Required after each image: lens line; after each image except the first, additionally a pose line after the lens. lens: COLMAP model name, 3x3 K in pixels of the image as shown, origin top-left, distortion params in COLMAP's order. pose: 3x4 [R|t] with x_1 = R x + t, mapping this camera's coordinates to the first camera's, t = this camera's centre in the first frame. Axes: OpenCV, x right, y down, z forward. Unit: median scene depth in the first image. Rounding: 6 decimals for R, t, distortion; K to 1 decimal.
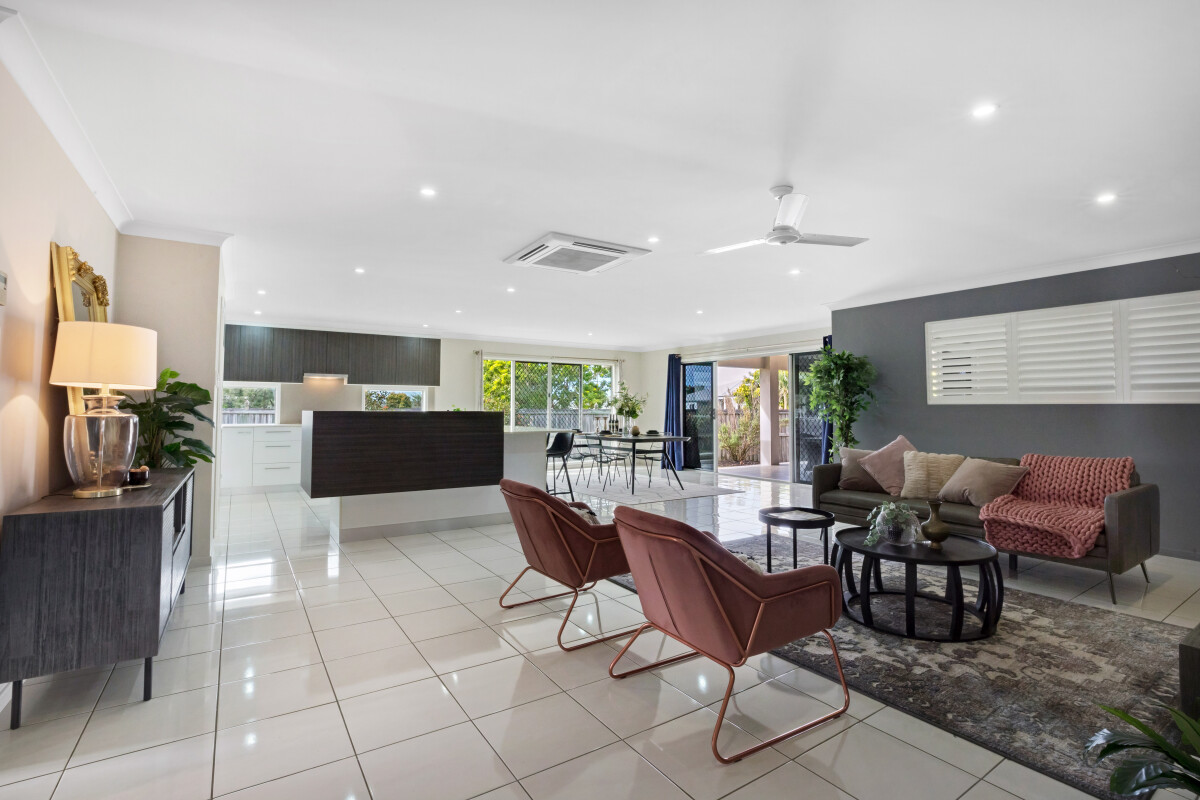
lens RADIAL K [[538.8, 0, 595.8], [0, 538.8, 396.3], [0, 0, 1]] dist [-0.003241, -0.000578]
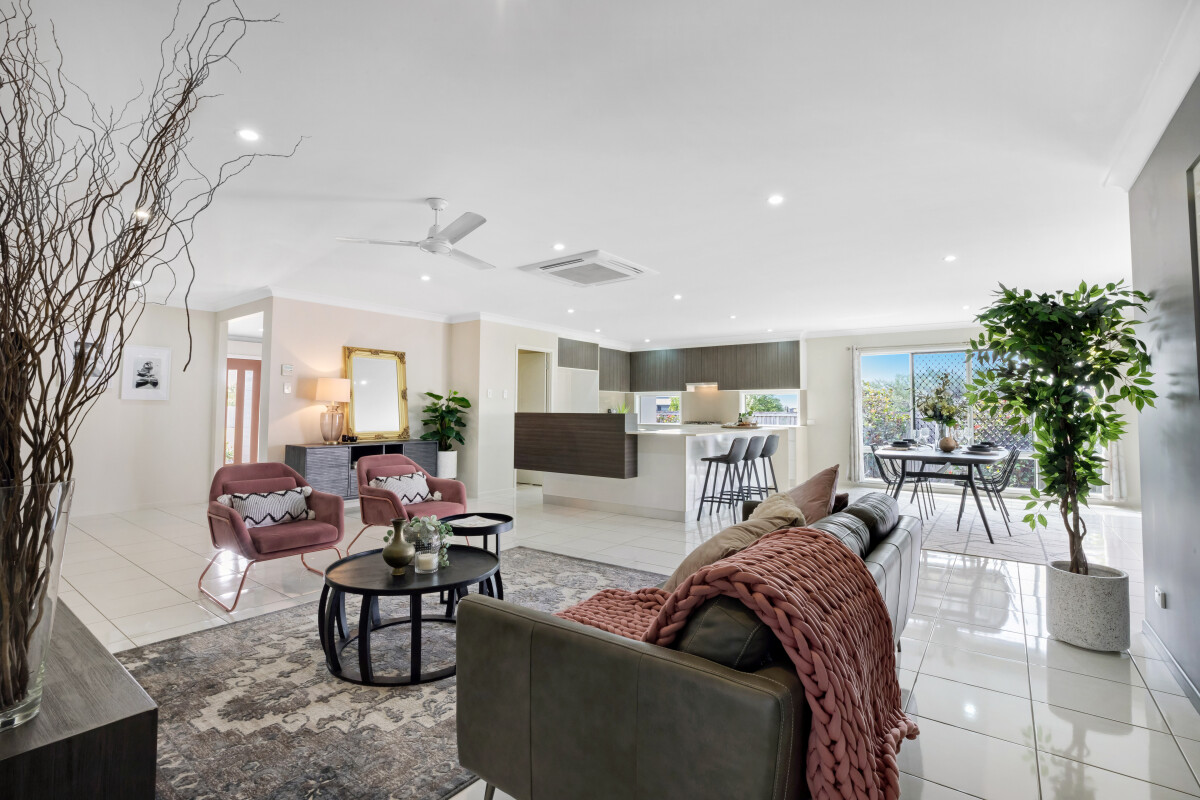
lens RADIAL K [[543.3, 0, 596.0], [0, 543.3, 397.6], [0, 0, 1]] dist [-0.000144, 0.000216]
pose [[0.332997, -0.024622, -0.942606, 1.051159], [0.020050, 0.999618, -0.019028, 0.017671], [0.942715, -0.012564, 0.333364, 0.685317]]
